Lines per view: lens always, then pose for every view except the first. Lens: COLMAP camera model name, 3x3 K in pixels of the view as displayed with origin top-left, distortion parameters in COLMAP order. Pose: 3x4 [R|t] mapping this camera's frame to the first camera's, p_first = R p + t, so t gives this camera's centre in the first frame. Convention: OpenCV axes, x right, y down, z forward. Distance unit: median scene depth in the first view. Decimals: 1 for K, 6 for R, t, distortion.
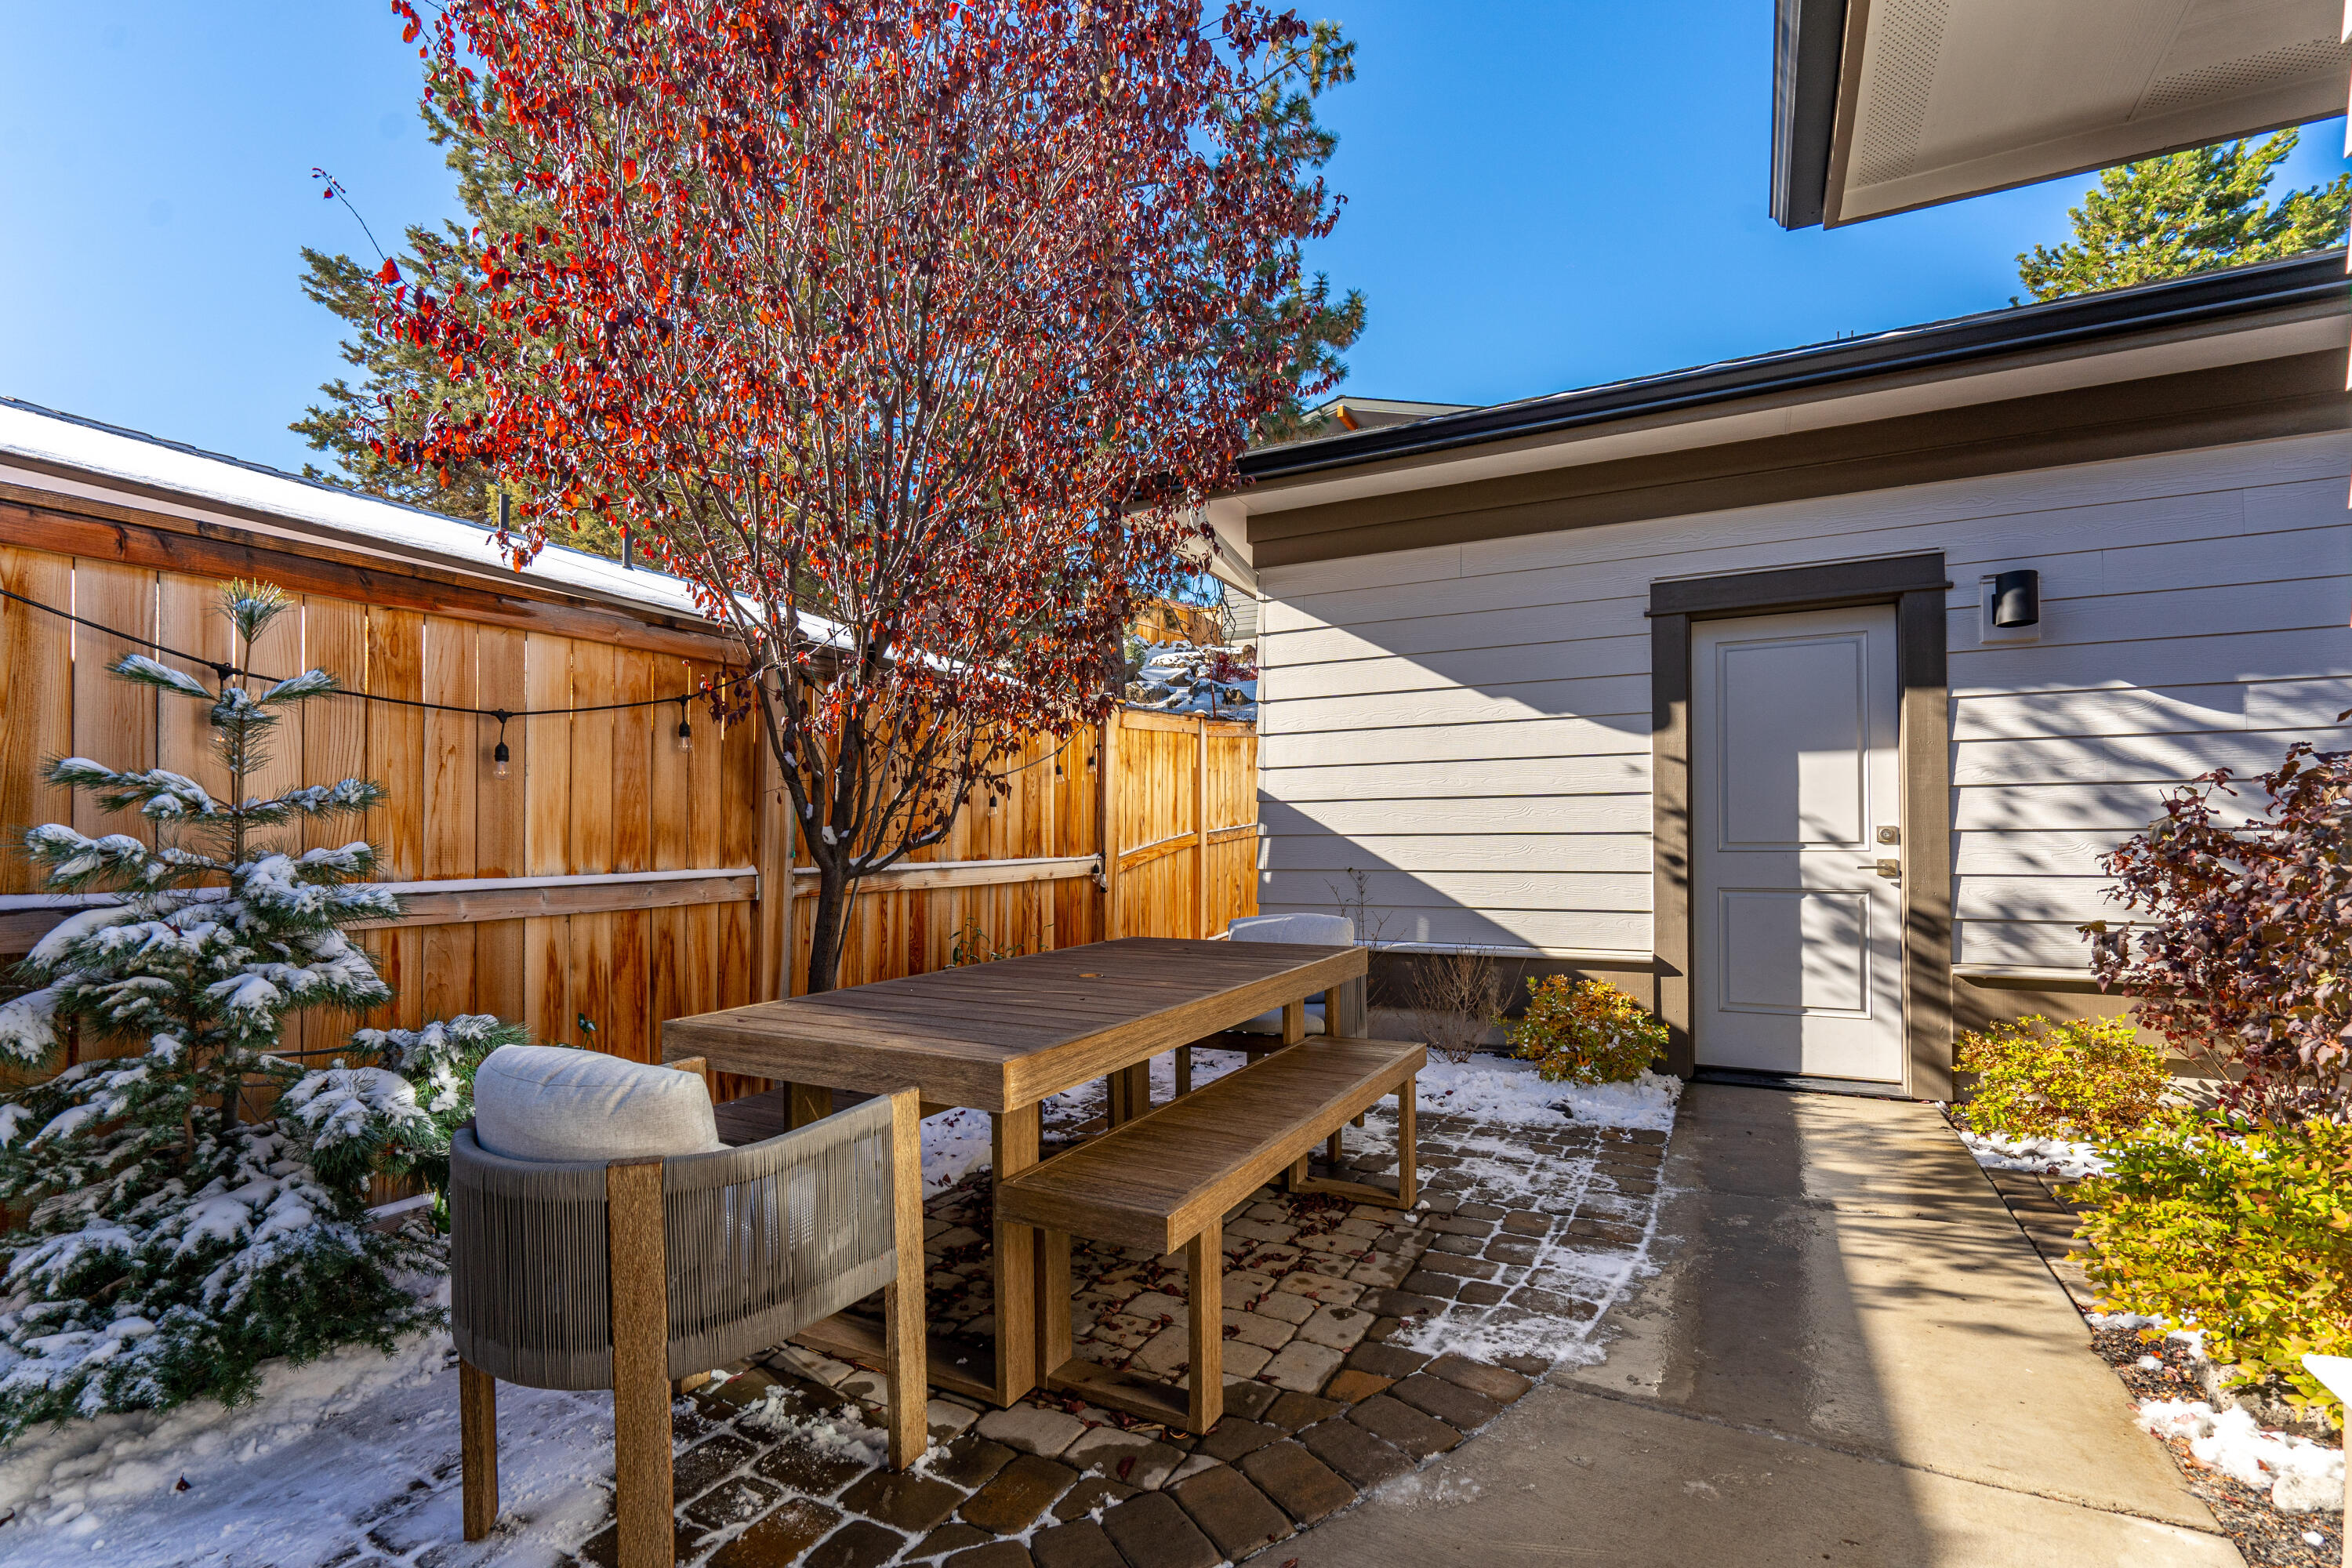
lens RADIAL K [[1108.0, 0, 1182.3], [0, 1108.0, 833.0], [0, 0, 1]] dist [0.002641, 0.000437]
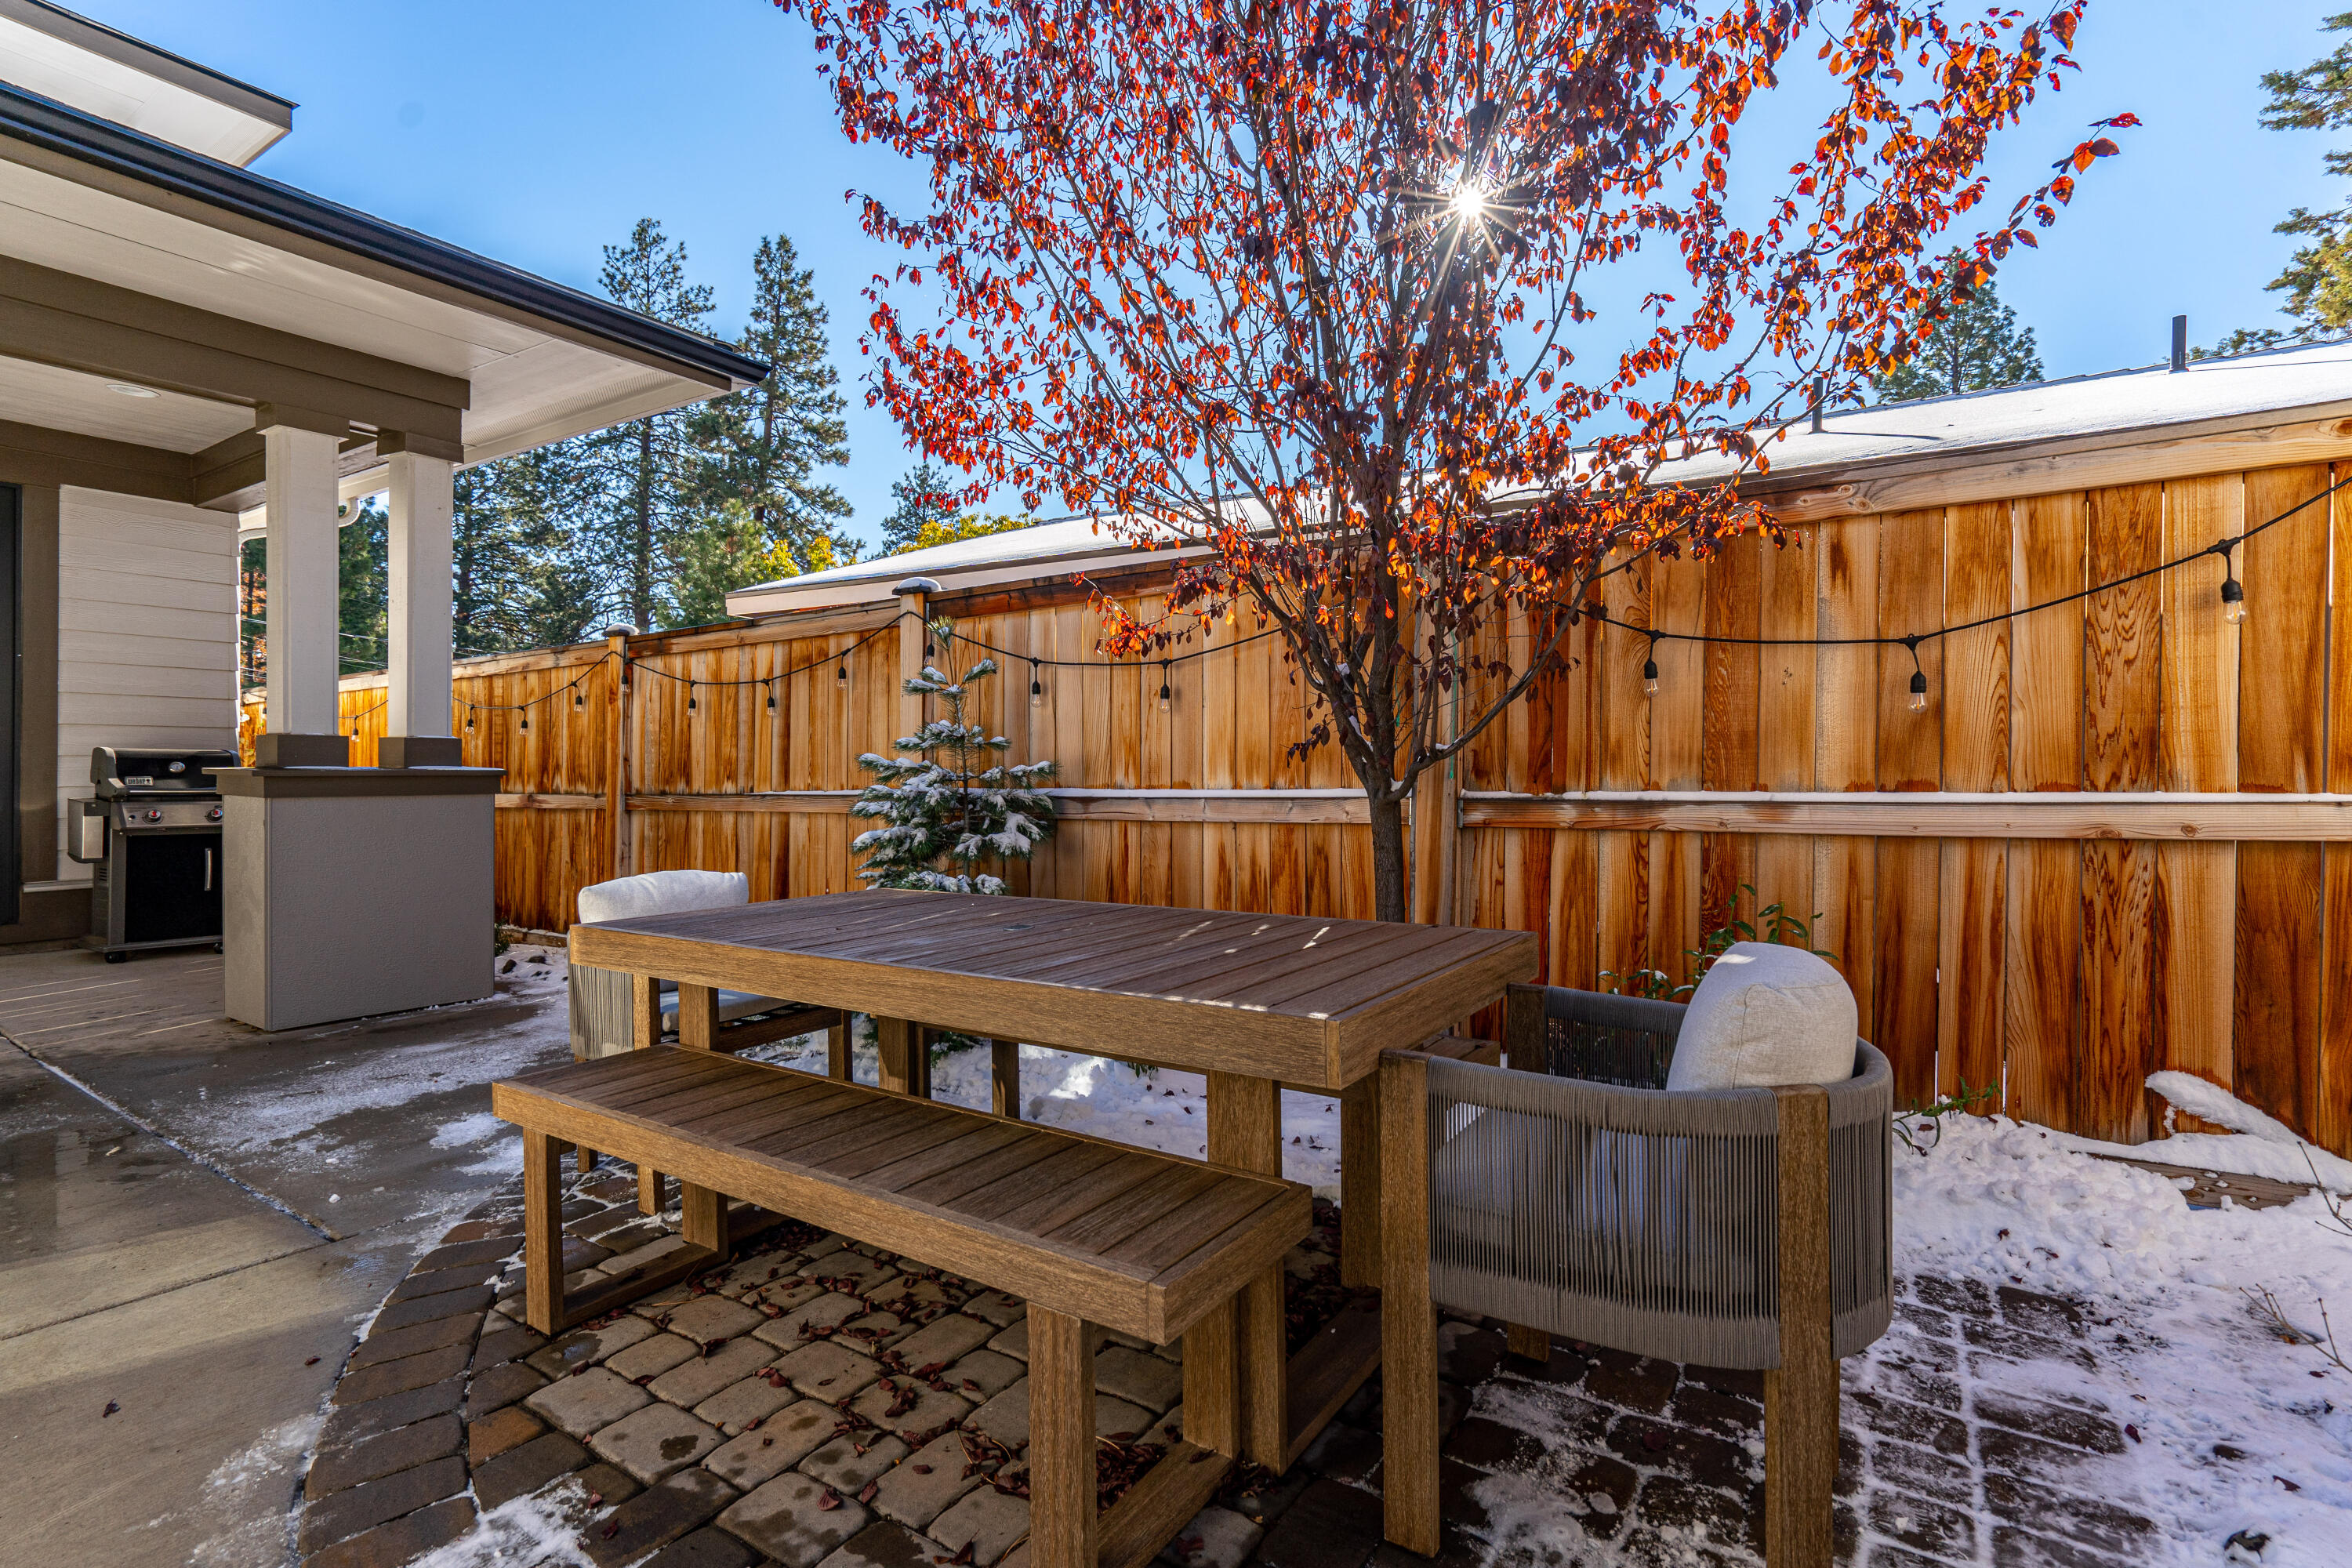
lens RADIAL K [[1083.7, 0, 1176.0], [0, 1083.7, 784.0], [0, 0, 1]] dist [0.002289, 0.000843]
pose [[-0.116823, 0.012401, -0.993075, 0.600203], [0.008468, 0.999898, 0.011490, 0.019125], [0.993117, -0.007067, -0.116916, 1.088031]]
